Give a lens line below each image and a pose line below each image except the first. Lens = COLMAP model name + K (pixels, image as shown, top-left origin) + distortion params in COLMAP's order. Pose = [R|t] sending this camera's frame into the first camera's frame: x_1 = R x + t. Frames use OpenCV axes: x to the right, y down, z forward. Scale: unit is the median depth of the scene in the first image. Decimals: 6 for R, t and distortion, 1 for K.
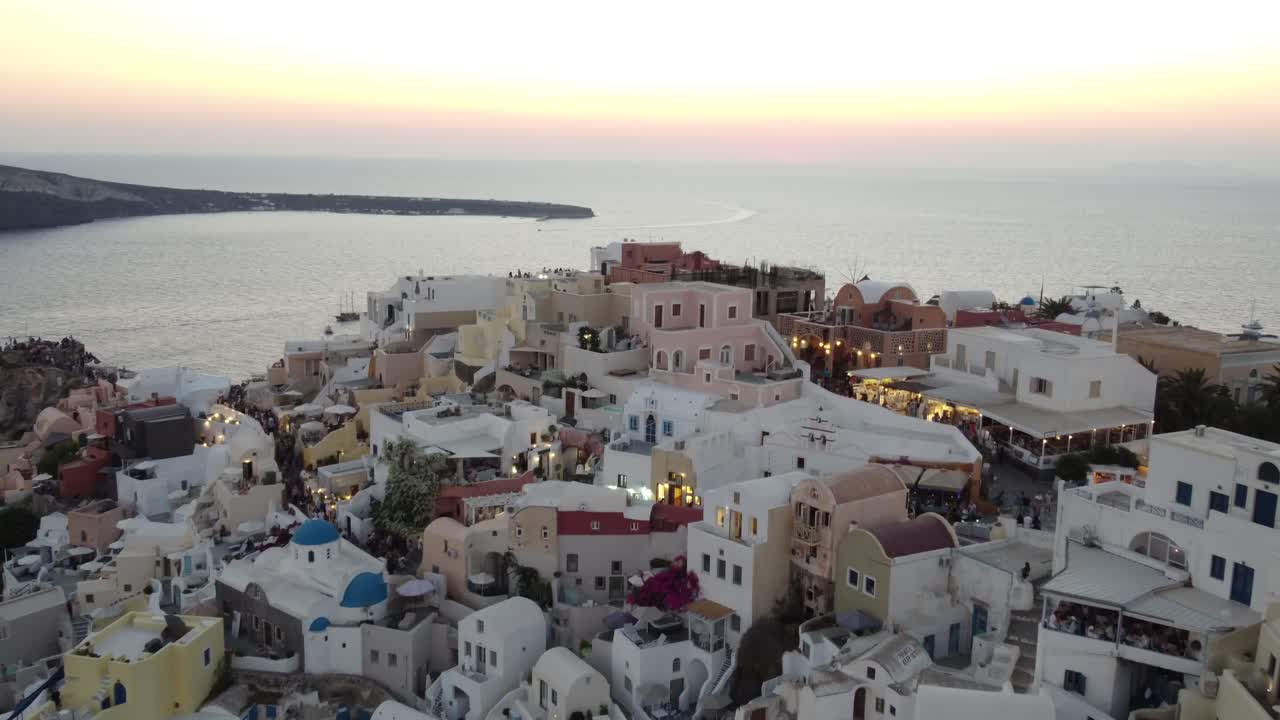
lens RADIAL K [[1154.4, 0, 640.0], [0, 1154.4, 360.0], [0, 0, 1]] dist [-0.005477, -0.004171]
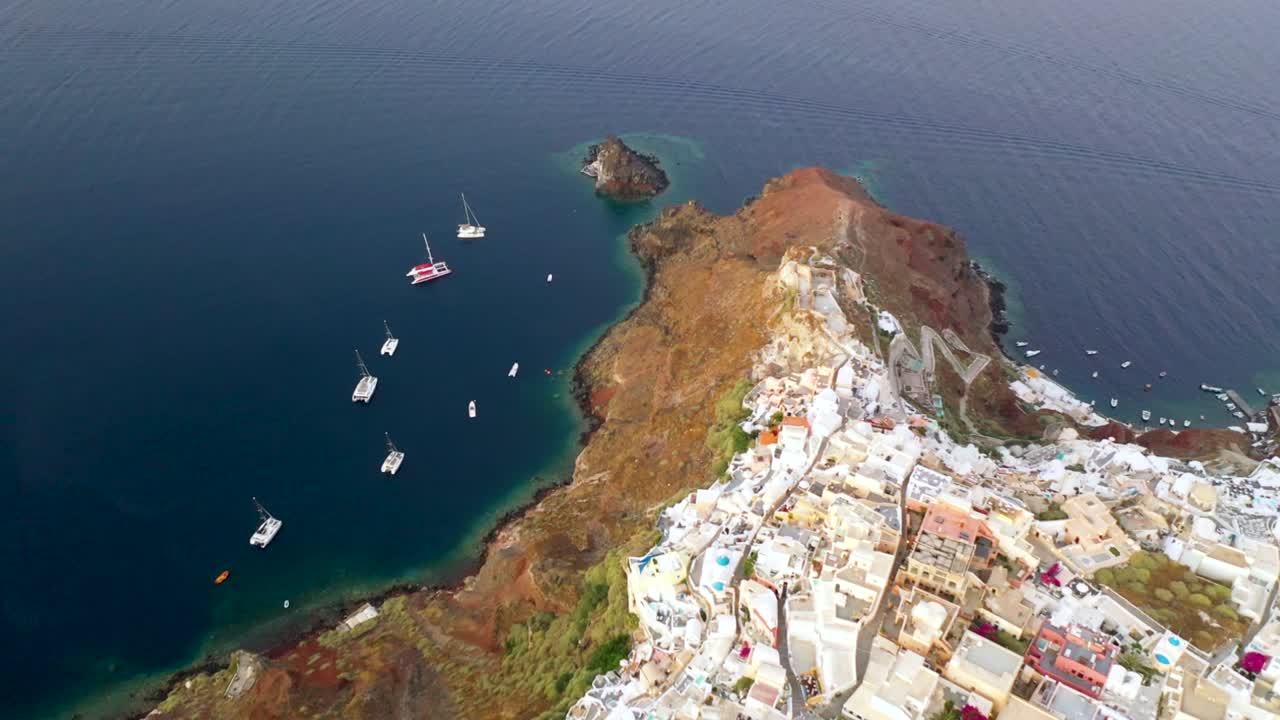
lens RADIAL K [[1031.3, 0, 640.0], [0, 1031.3, 360.0], [0, 0, 1]] dist [-0.006654, 0.003555]
pose [[0.487507, 0.548681, -0.679181, 1.394448], [-0.137923, 0.816506, 0.560620, -2.079119], [0.862157, -0.179631, 0.473728, -0.574146]]
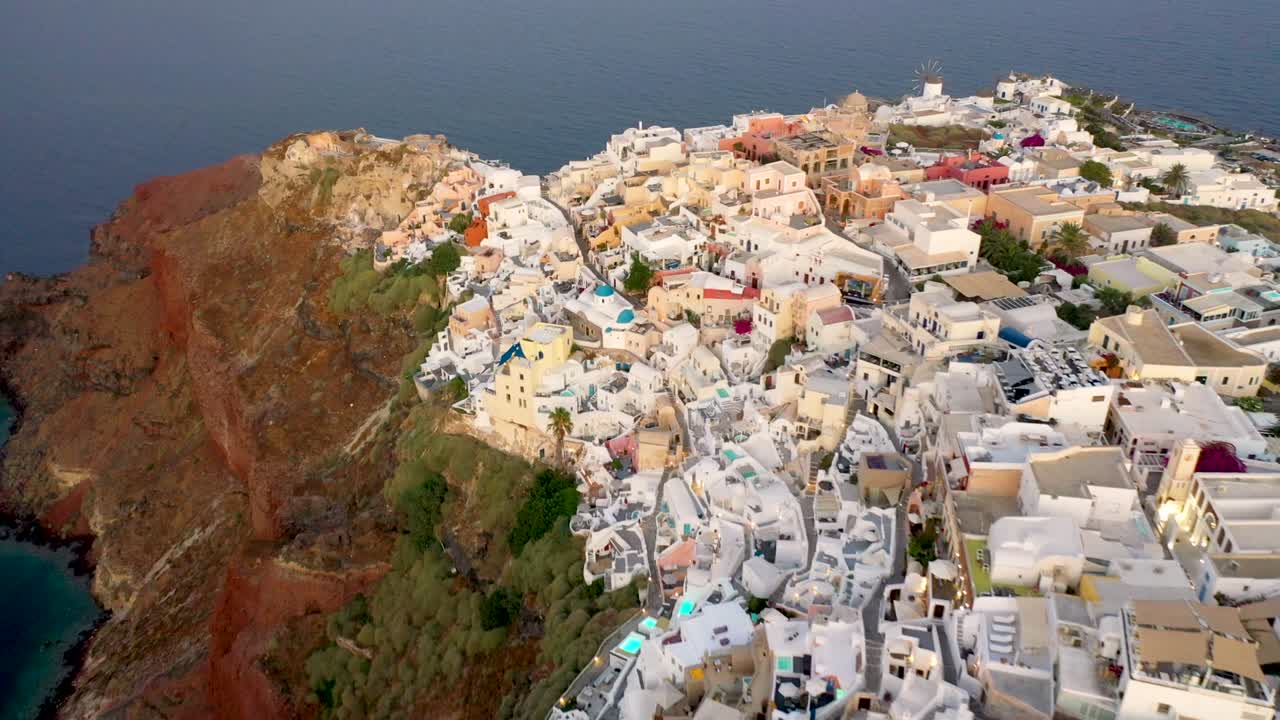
lens RADIAL K [[1031.3, 0, 640.0], [0, 1031.3, 360.0], [0, 0, 1]] dist [-0.006654, 0.003555]
pose [[0.986570, 0.057499, -0.152883, 0.133866], [-0.004489, 0.945182, 0.326515, -0.428260], [0.163277, -0.321443, 0.932746, -1.072091]]
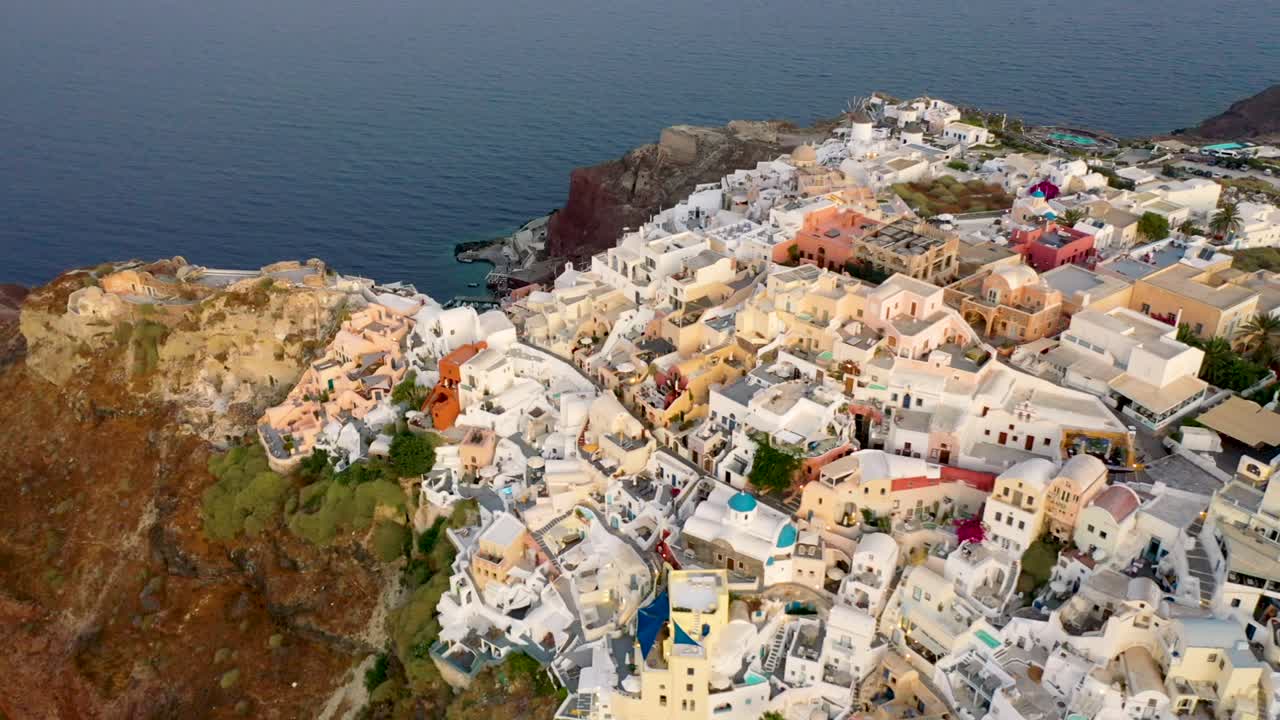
lens RADIAL K [[1031.3, 0, 640.0], [0, 1031.3, 360.0], [0, 0, 1]] dist [-0.006654, 0.003555]
pose [[0.986441, -0.098082, 0.131582, -0.620752], [0.049972, 0.943202, 0.328439, -0.557296], [-0.156322, -0.317410, 0.935315, -0.321850]]
